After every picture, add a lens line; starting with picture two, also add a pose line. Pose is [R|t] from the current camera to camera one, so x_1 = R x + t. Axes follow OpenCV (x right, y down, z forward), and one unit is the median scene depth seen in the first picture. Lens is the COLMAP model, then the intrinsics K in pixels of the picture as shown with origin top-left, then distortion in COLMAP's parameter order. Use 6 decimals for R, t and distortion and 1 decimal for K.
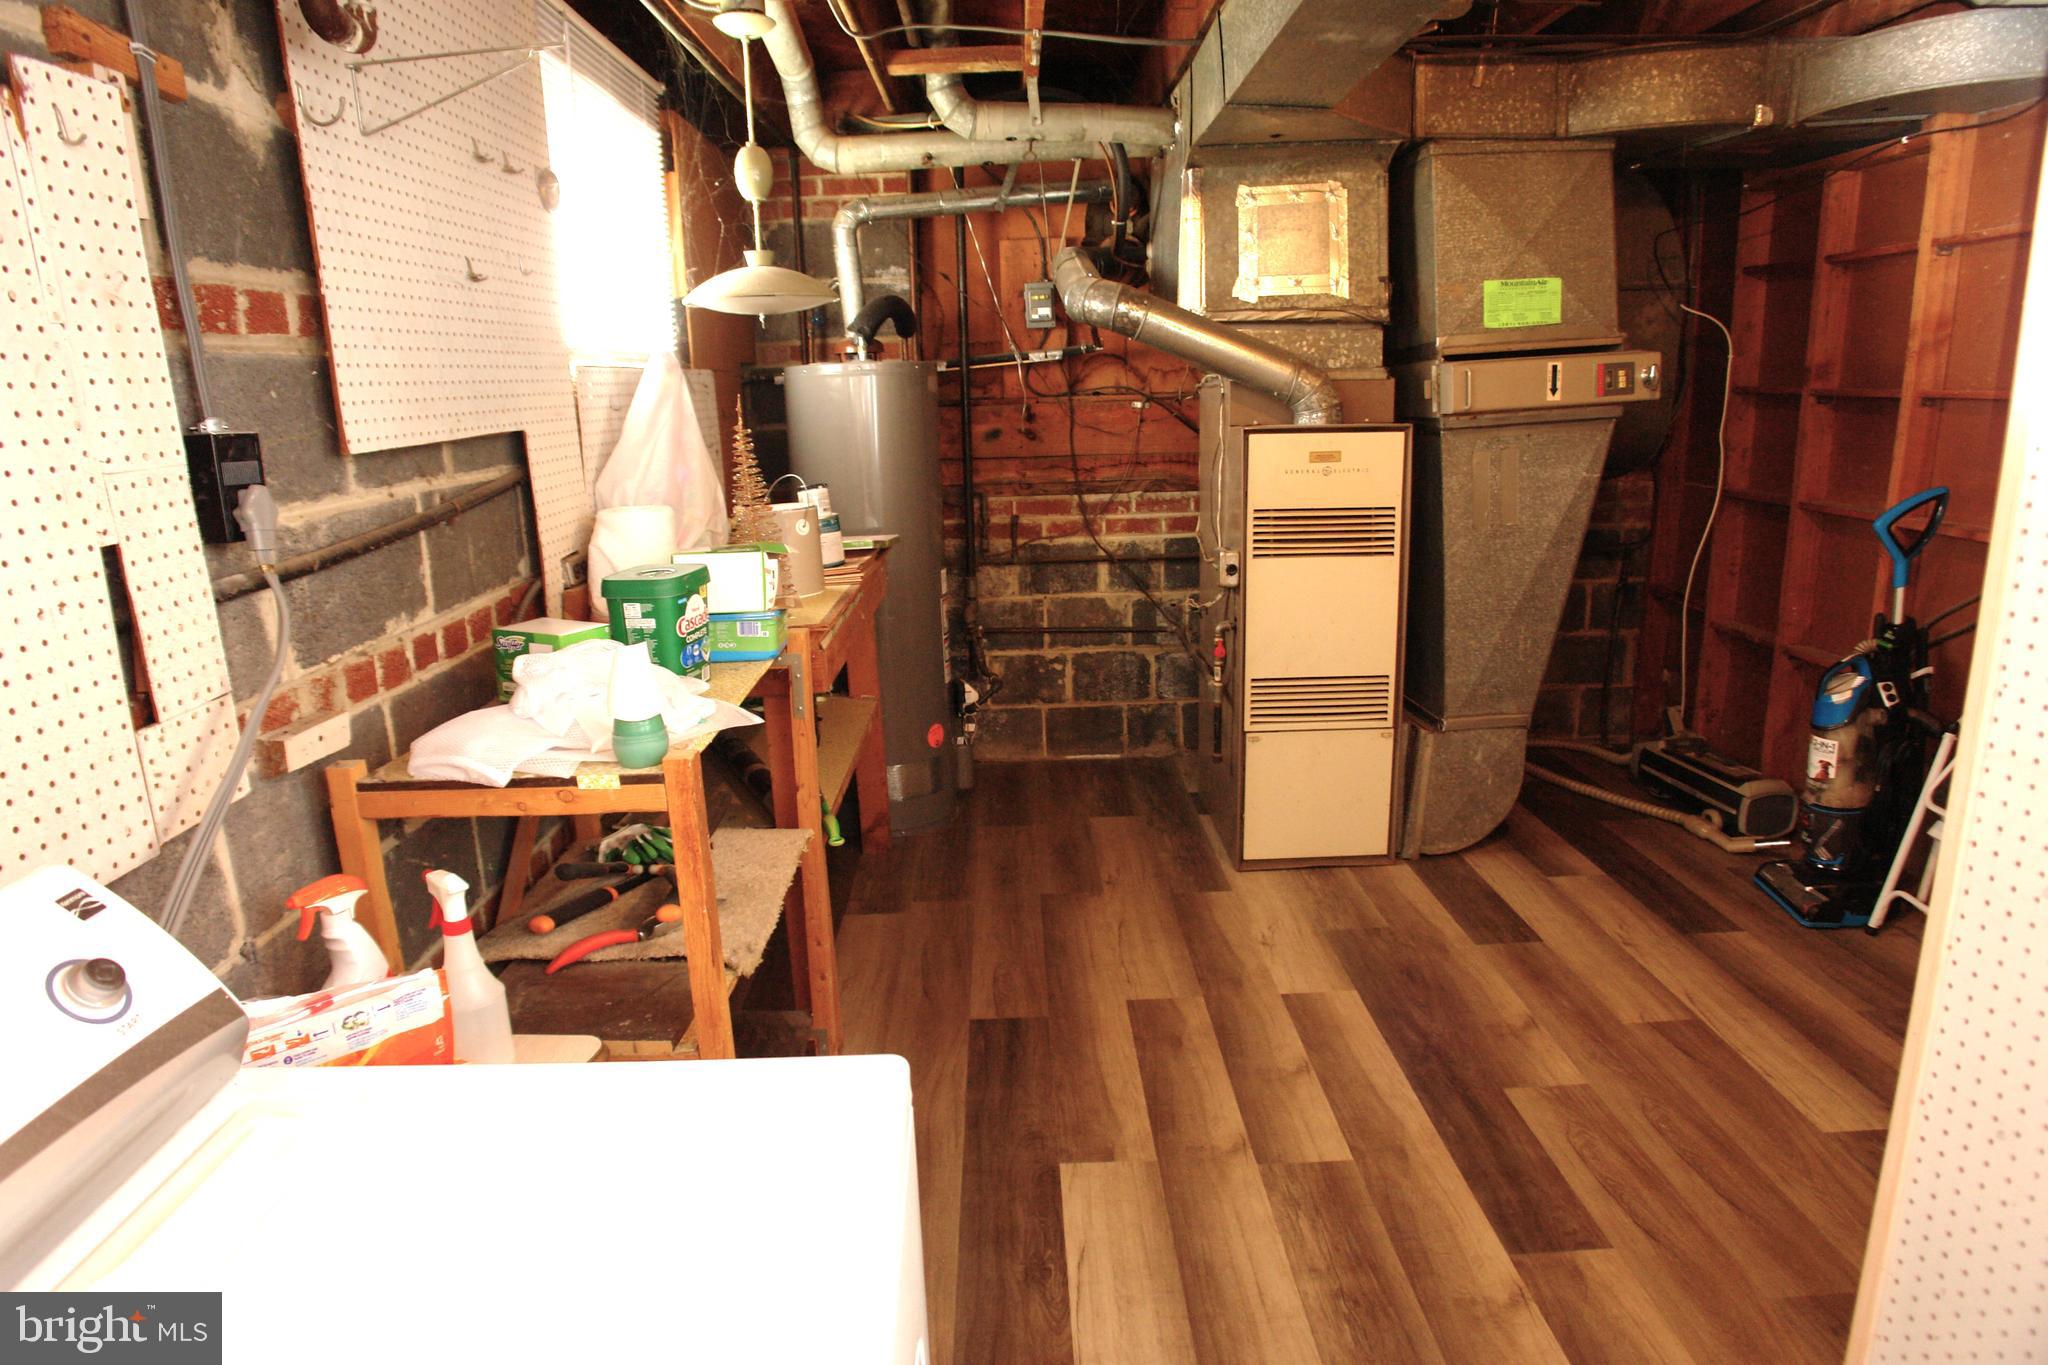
lens RADIAL K [[1189.0, 0, 1006.5], [0, 1189.0, 664.7], [0, 0, 1]] dist [-0.106007, 0.046008]
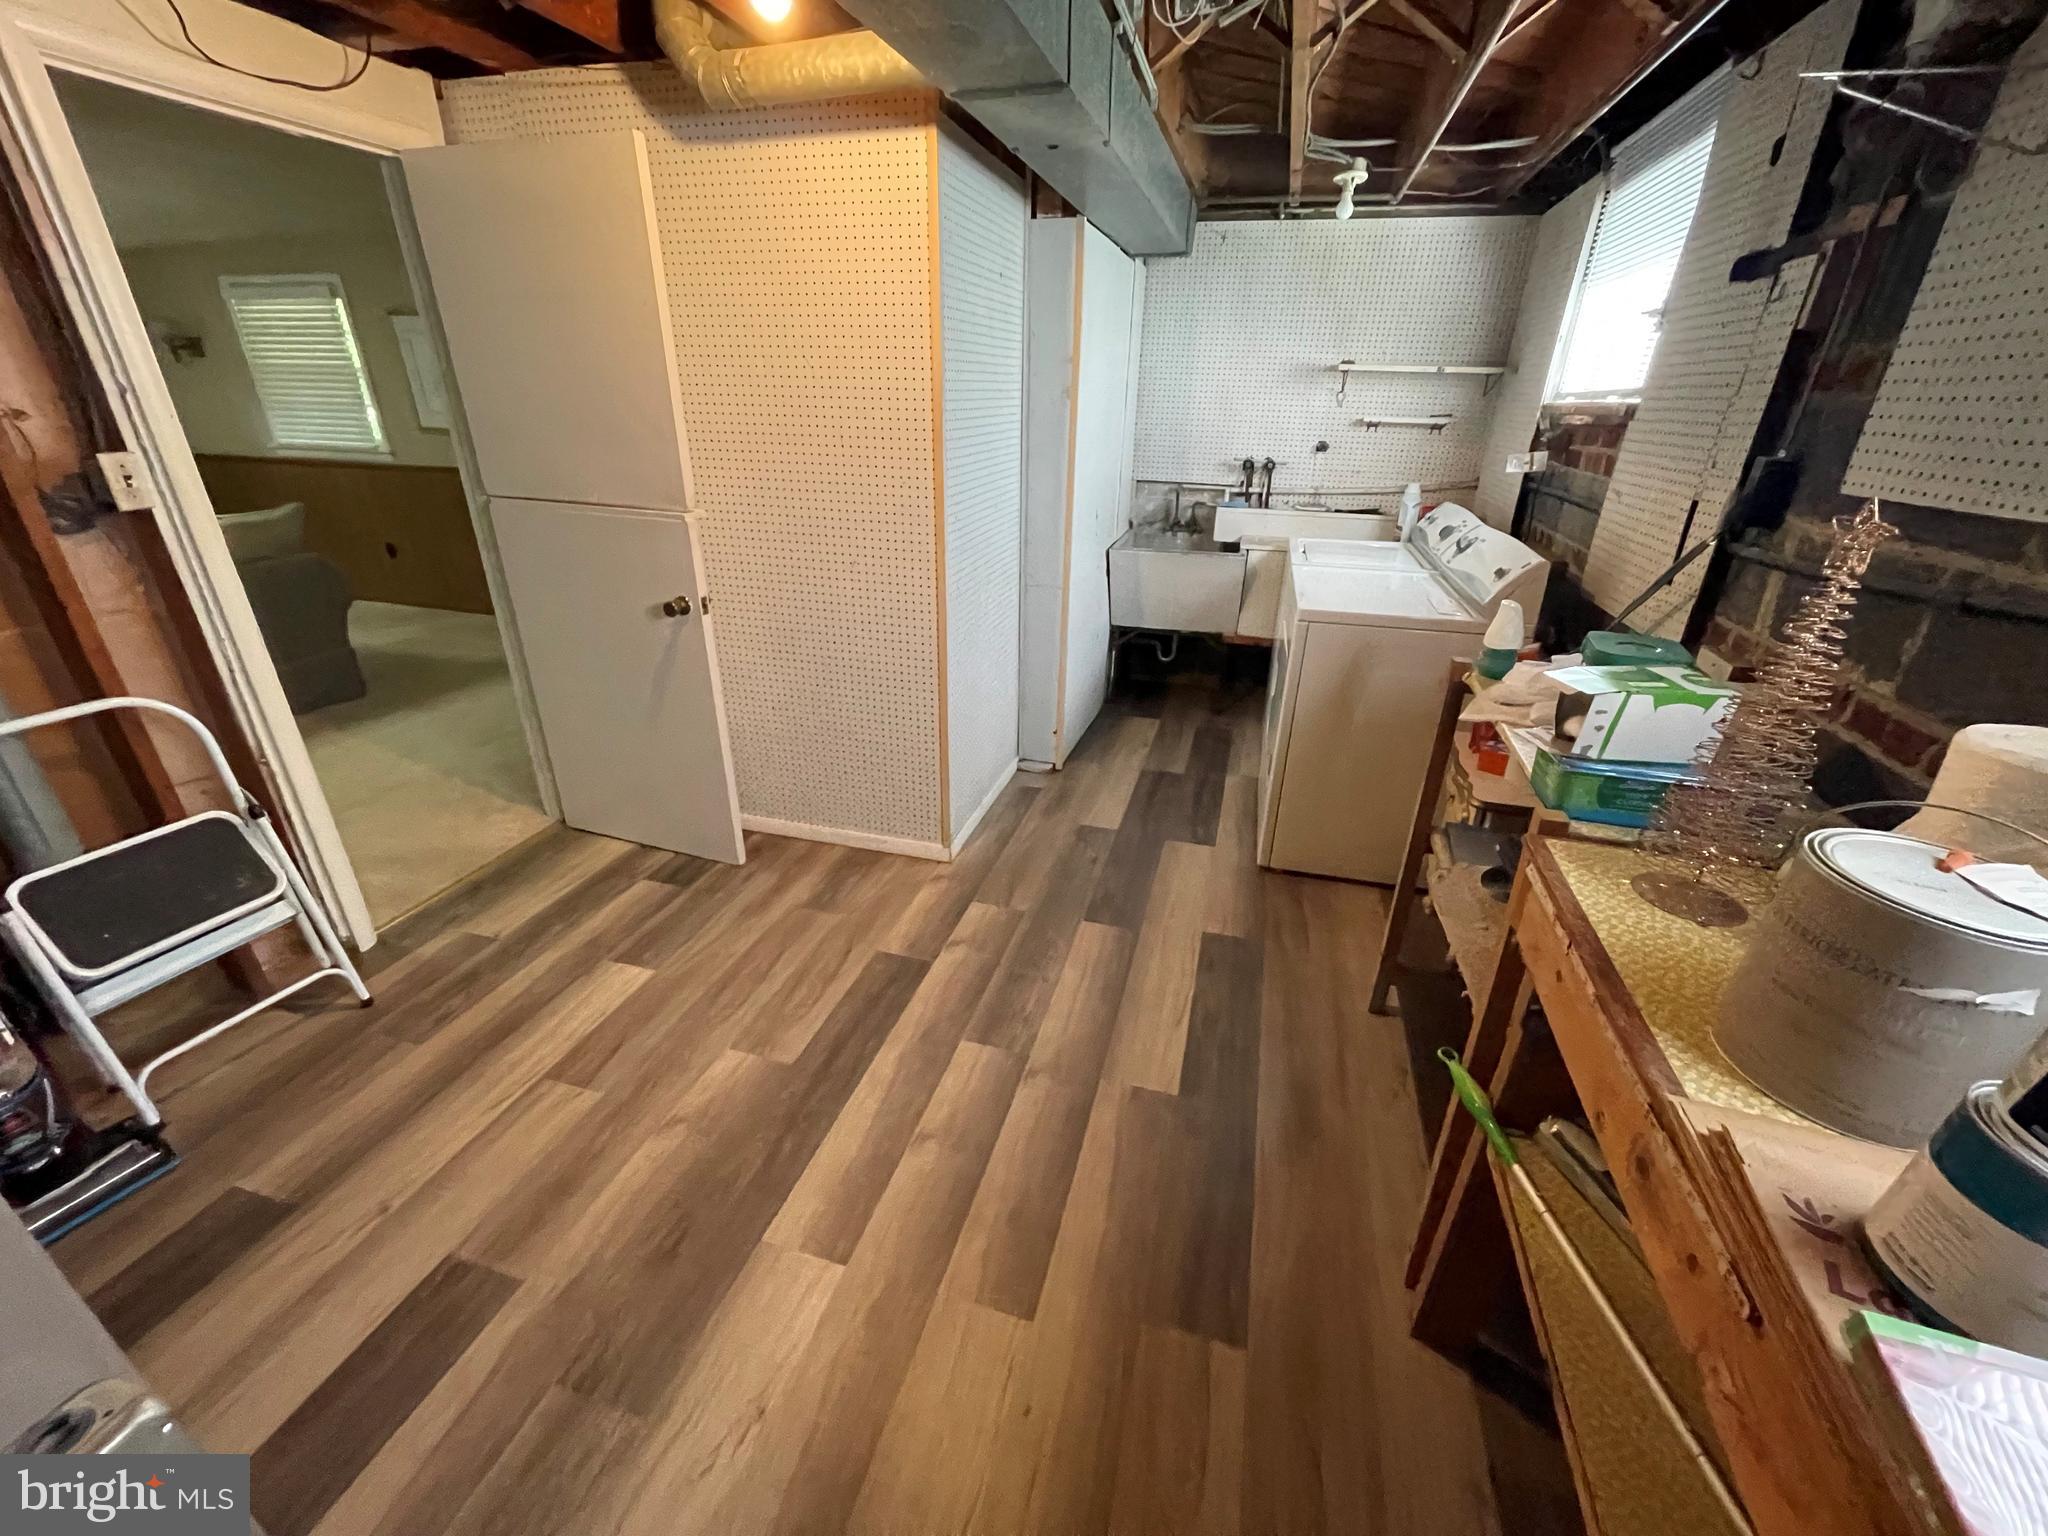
lens RADIAL K [[835.2, 0, 1027.1], [0, 835.2, 782.6], [0, 0, 1]] dist [-0.003264, -0.000239]
pose [[-0.960543, -0.102695, 0.258477, 0.002181], [0.078430, 0.791611, 0.605971, -0.278720], [-0.266844, 0.602334, -0.752322, 1.067384]]
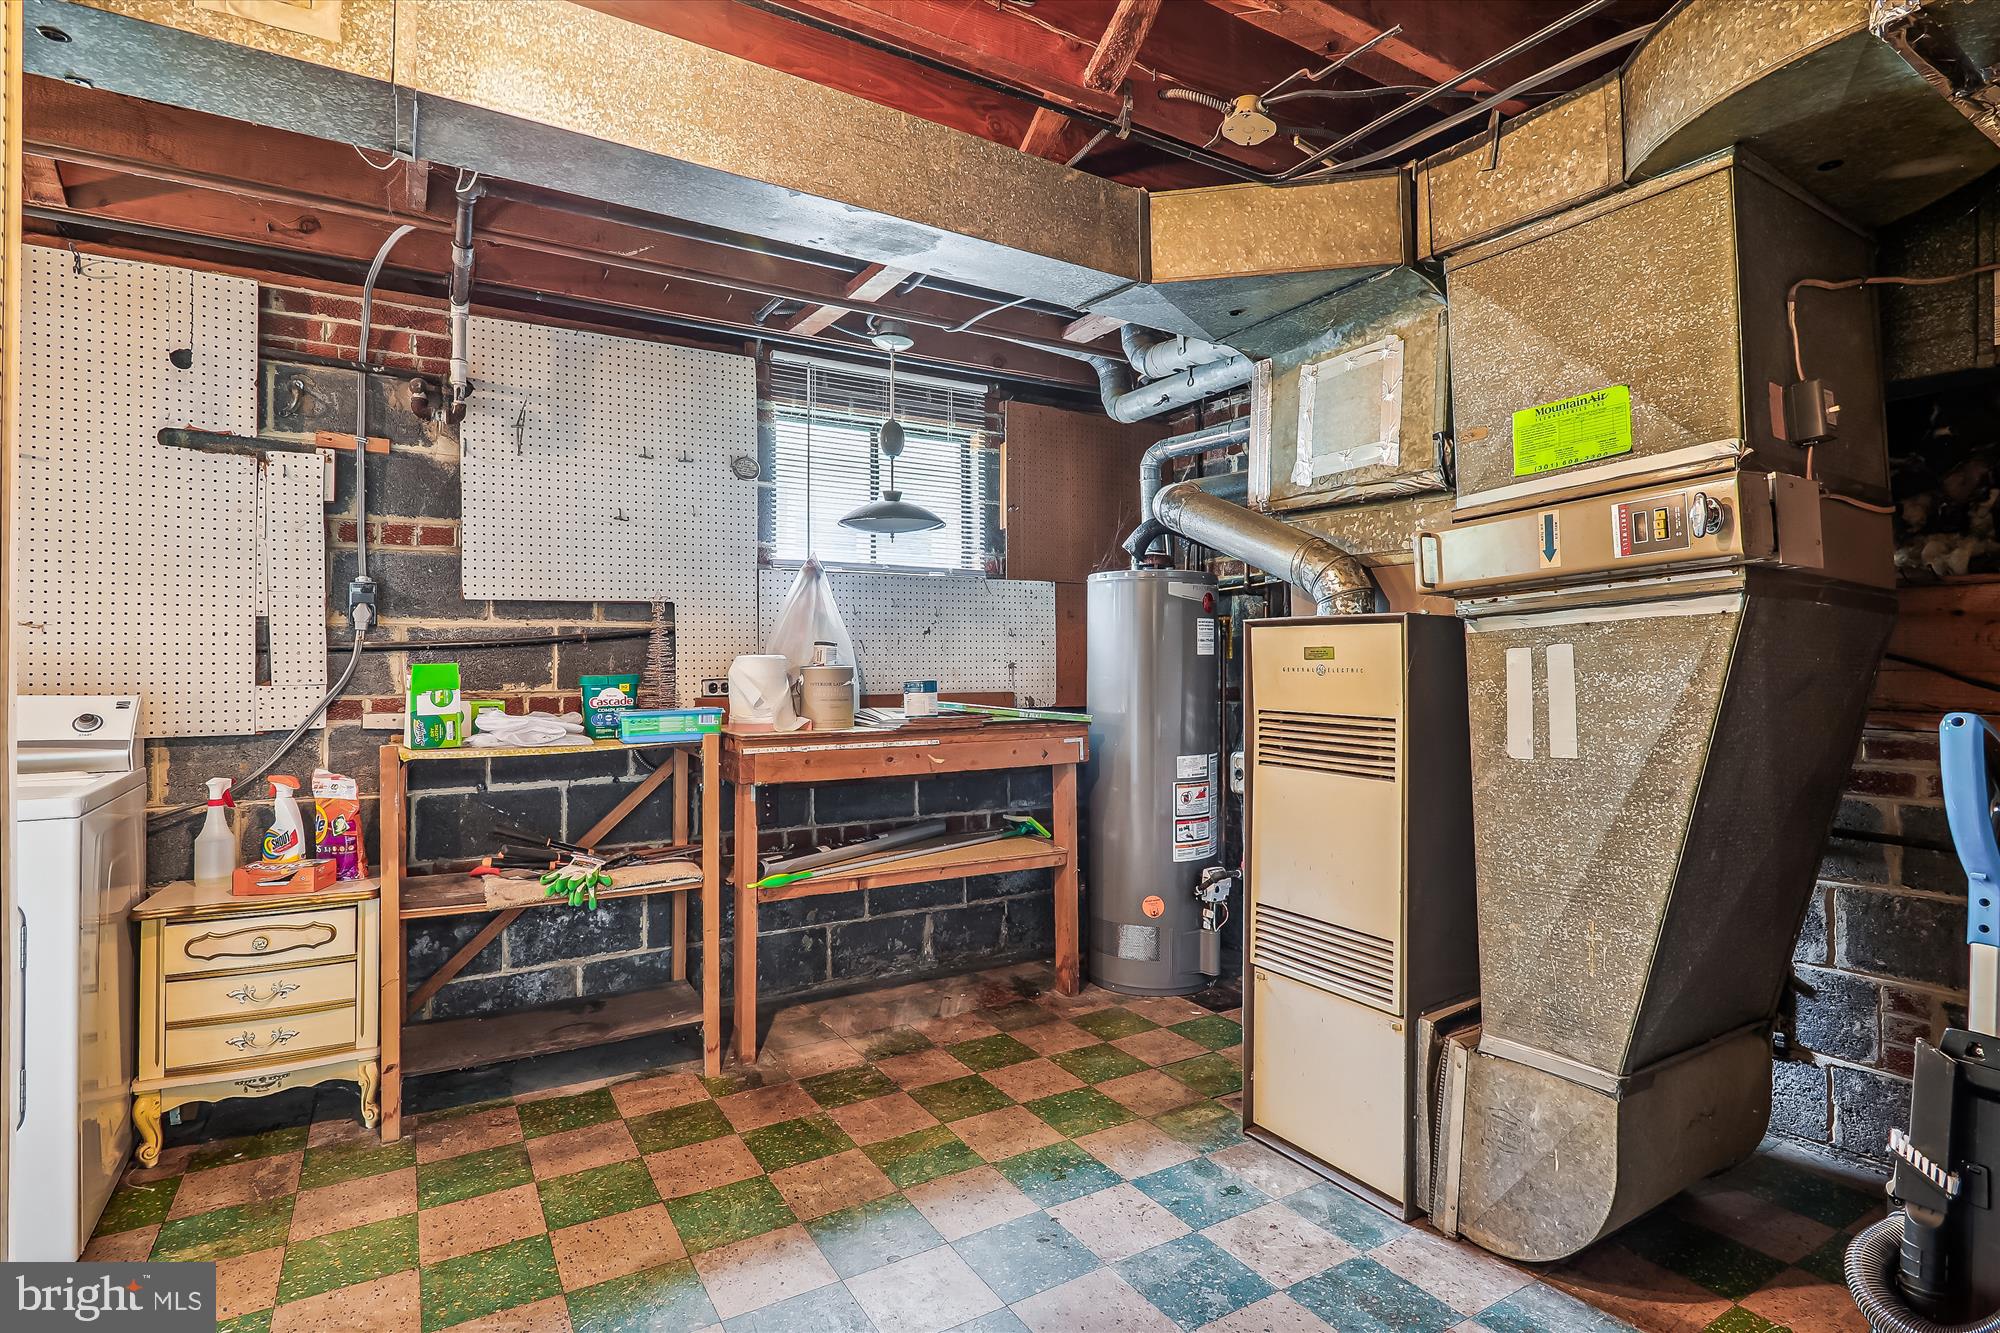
lens RADIAL K [[992.6, 0, 998.0], [0, 992.6, 640.5], [0, 0, 1]] dist [-0.000458, -0.001671]
pose [[0.519069, 0.016574, -0.854572, 0.792940], [-0.211936, 0.971085, -0.109897, -0.058545], [0.828040, 0.238159, 0.507573, 0.461011]]
